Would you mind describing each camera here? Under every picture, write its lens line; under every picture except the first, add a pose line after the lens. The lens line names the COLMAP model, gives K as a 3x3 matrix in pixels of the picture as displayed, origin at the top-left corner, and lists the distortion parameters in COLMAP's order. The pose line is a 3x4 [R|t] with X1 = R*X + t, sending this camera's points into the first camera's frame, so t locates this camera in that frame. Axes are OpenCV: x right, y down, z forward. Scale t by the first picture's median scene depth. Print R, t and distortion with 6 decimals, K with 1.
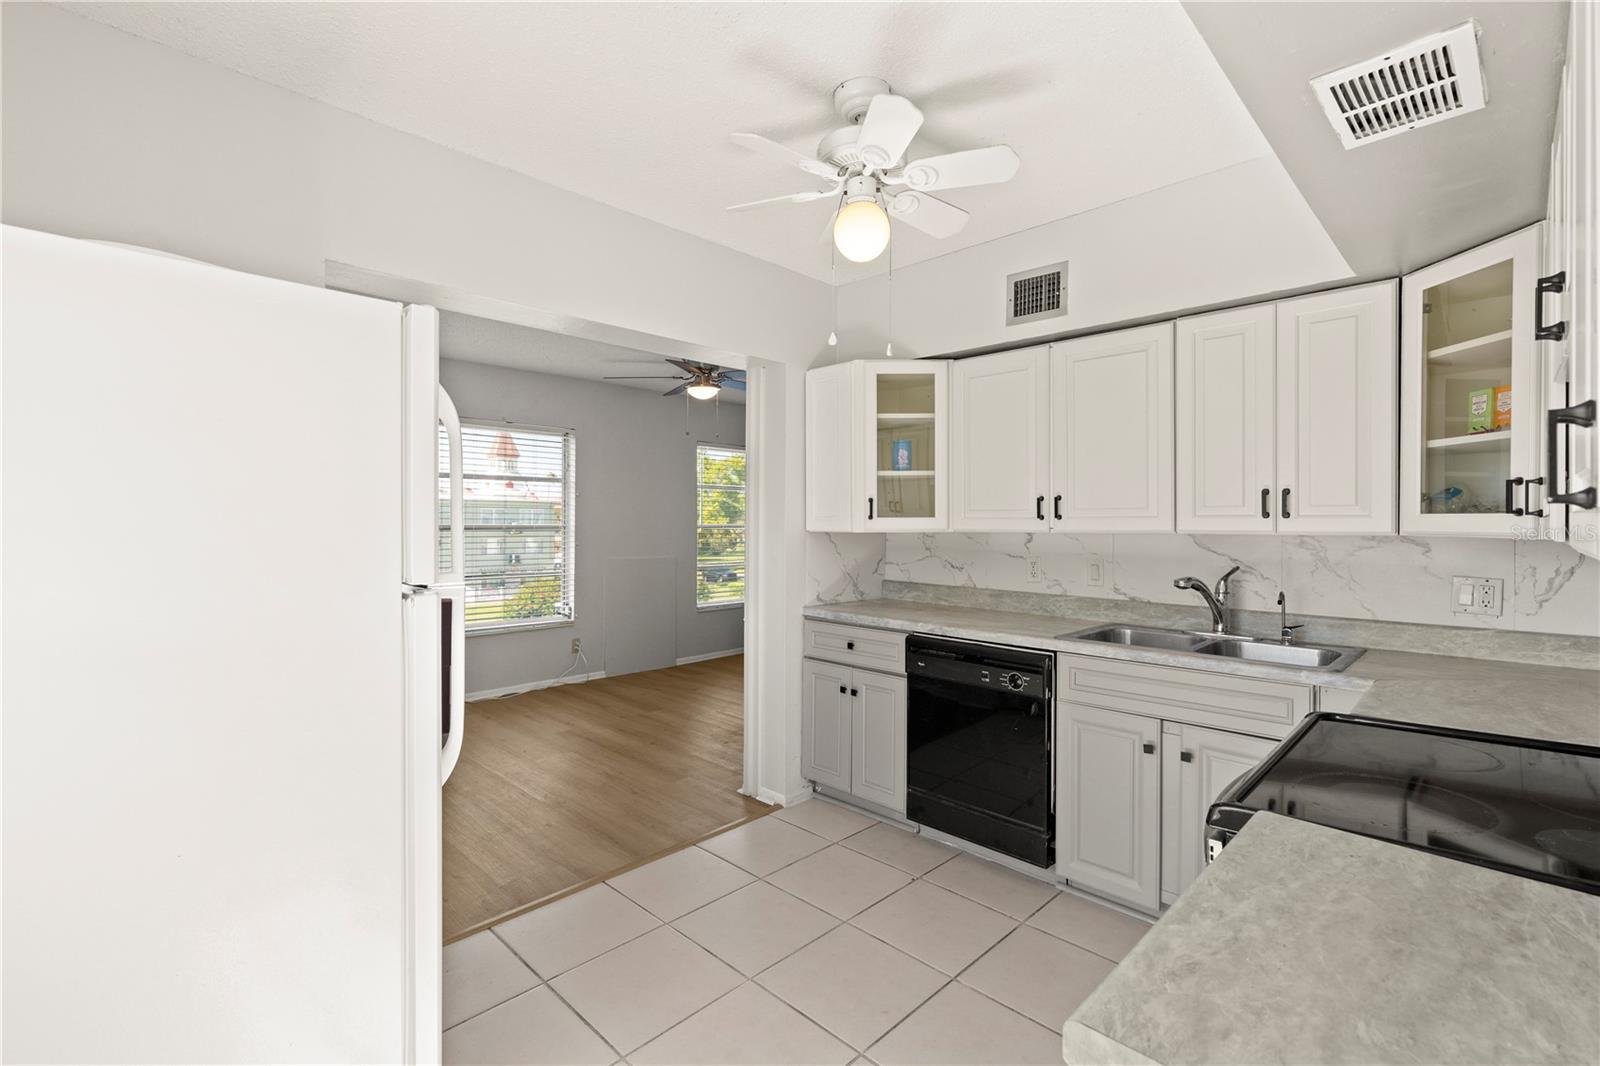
lens RADIAL K [[721.9, 0, 796.7], [0, 721.9, 524.3], [0, 0, 1]] dist [0.004664, -0.001256]
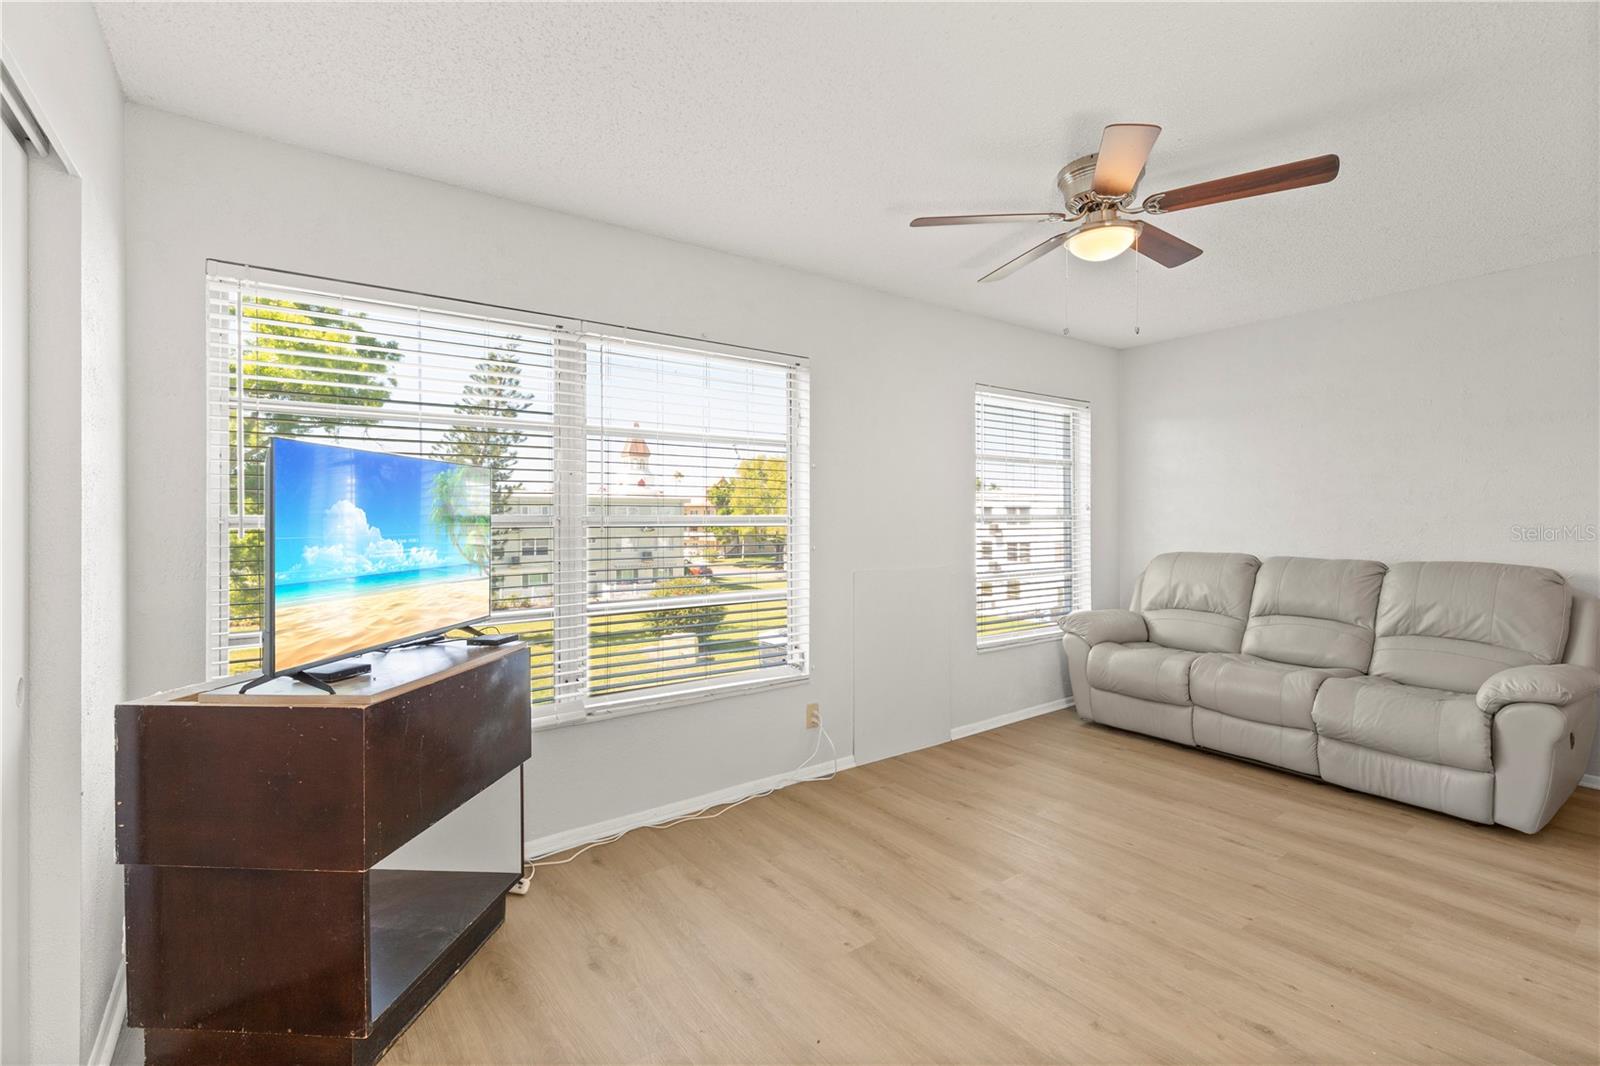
lens RADIAL K [[721.9, 0, 814.6], [0, 721.9, 523.3], [0, 0, 1]] dist [0.004664, -0.001256]
pose [[0.989623, -0.009267, -0.143389, -0.426052], [0.009503, 0.999954, 0.000961, 0.012472], [0.143373, -0.002313, 0.989666, 0.797449]]
